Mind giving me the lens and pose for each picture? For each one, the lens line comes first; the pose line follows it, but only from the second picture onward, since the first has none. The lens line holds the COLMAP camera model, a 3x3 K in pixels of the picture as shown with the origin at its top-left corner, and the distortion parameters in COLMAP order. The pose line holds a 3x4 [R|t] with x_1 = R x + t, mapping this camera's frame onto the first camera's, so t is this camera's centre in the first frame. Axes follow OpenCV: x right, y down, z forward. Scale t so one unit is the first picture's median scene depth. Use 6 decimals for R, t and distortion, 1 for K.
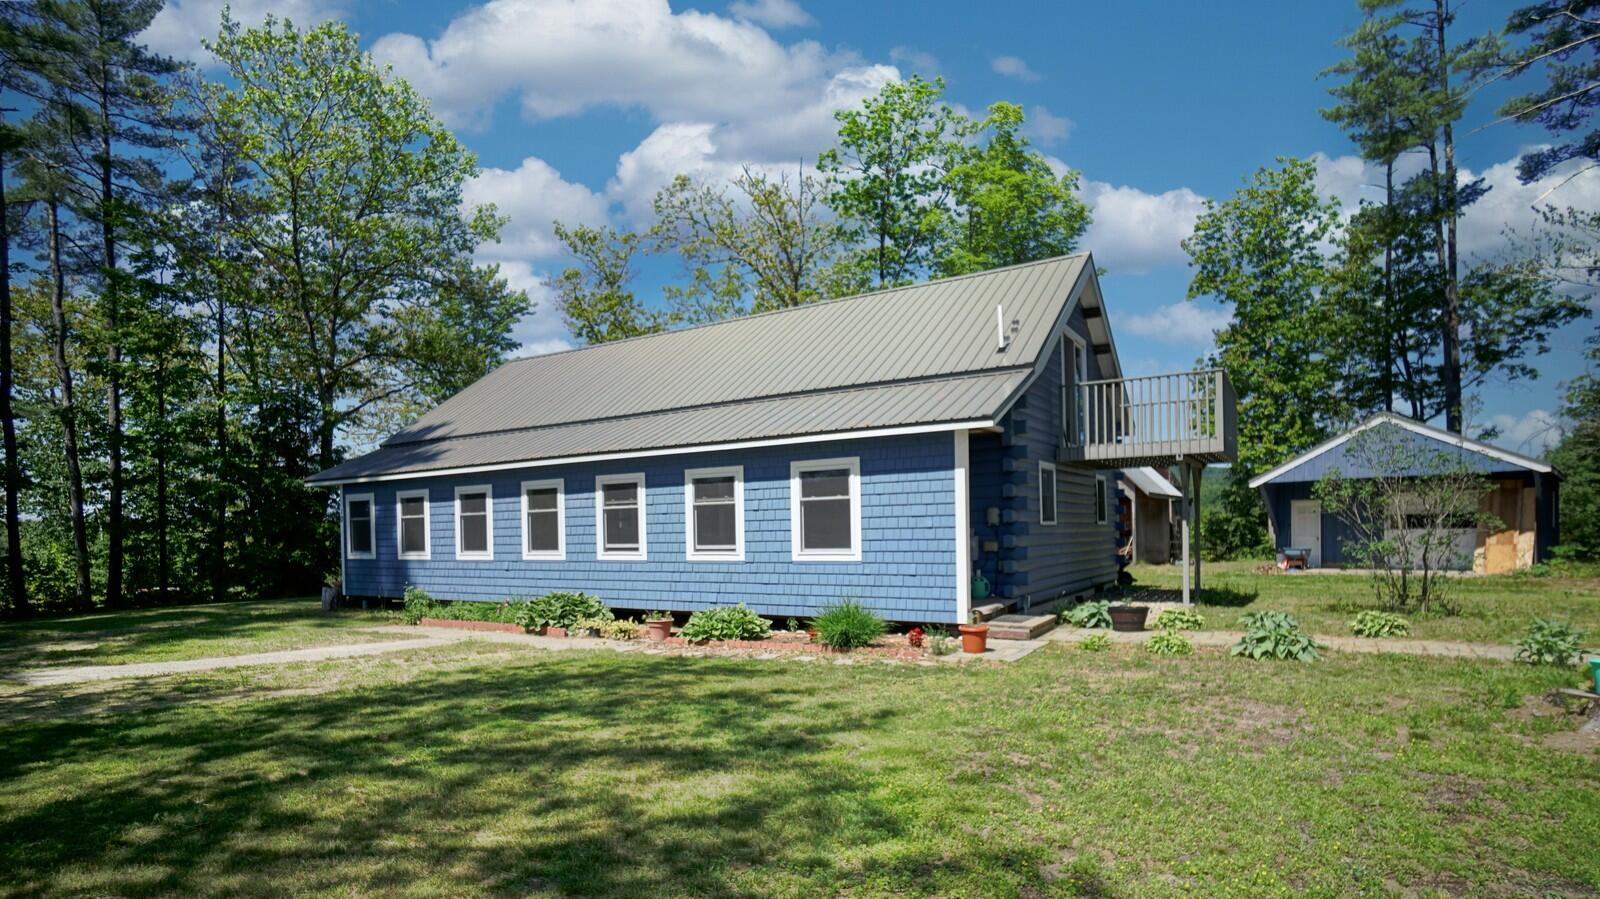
lens RADIAL K [[886.3, 0, 754.5], [0, 886.3, 452.3], [0, 0, 1]] dist [-0.100982, -0.000106]
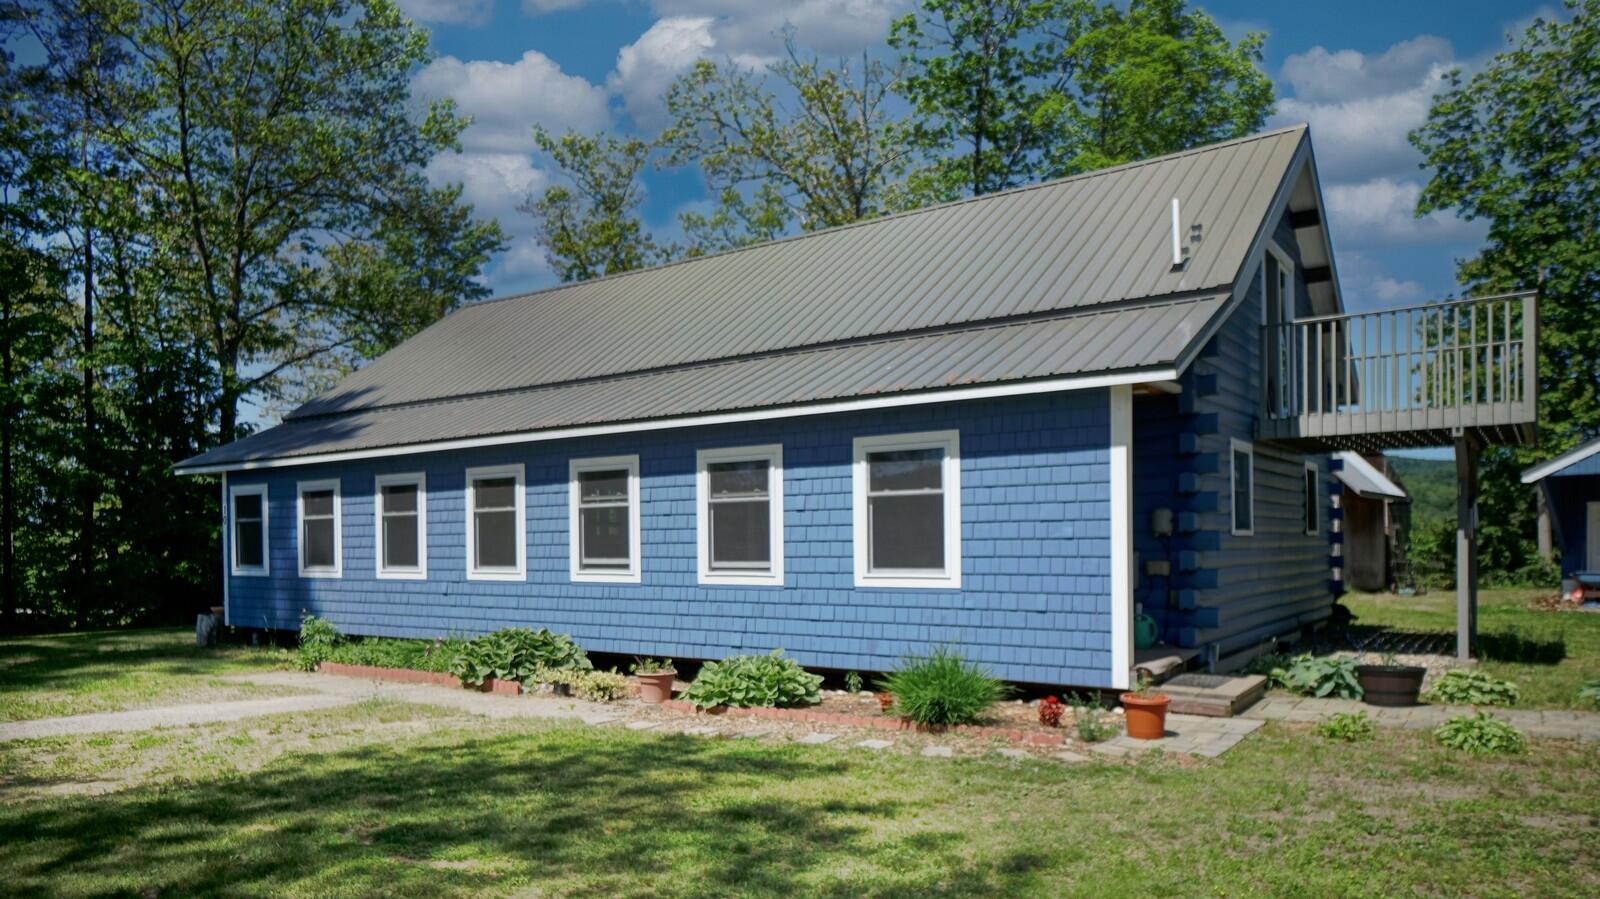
lens RADIAL K [[1014.3, 0, 795.1], [0, 1014.3, 480.1], [0, 0, 1]] dist [-0.119760, -0.000576]
pose [[0.999956, 0.007018, -0.006208, 0.002021], [-0.006826, 0.999510, 0.030538, 0.018033], [0.006419, -0.030495, 0.999514, 0.220943]]
